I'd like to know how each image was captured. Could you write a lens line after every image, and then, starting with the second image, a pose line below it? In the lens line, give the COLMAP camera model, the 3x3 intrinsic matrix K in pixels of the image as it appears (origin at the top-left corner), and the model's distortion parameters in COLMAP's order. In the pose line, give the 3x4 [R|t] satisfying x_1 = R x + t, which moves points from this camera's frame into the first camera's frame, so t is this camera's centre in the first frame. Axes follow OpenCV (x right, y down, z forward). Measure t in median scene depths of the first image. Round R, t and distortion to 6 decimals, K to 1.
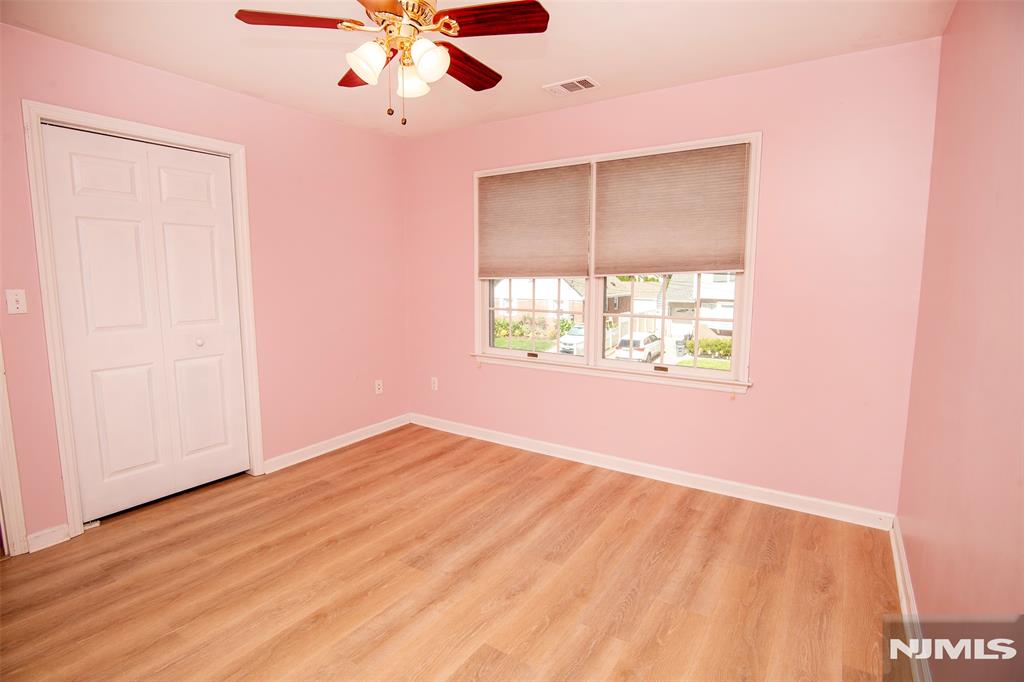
lens RADIAL K [[505.9, 0, 510.7], [0, 505.9, 336.0], [0, 0, 1]] dist [-0.016898, -0.000360]
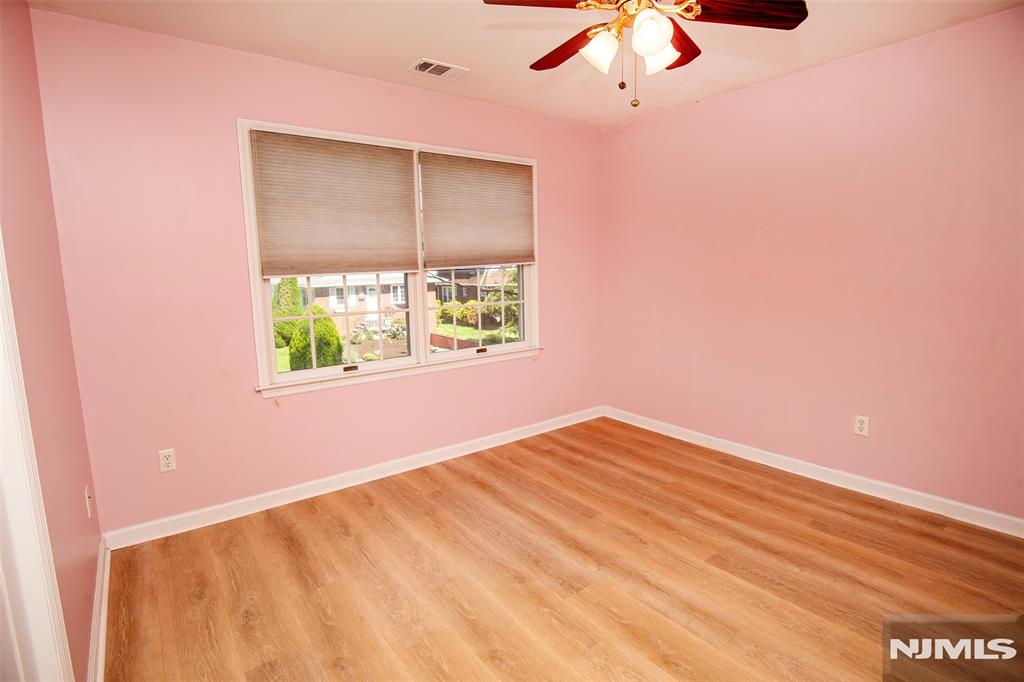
lens RADIAL K [[505.9, 0, 510.7], [0, 505.9, 336.0], [0, 0, 1]] dist [-0.016898, -0.000360]
pose [[0.325273, -0.136281, 0.935748, -0.734116], [0.134977, 0.986119, 0.096698, -0.067621], [-0.935937, 0.094851, 0.339153, 0.554909]]
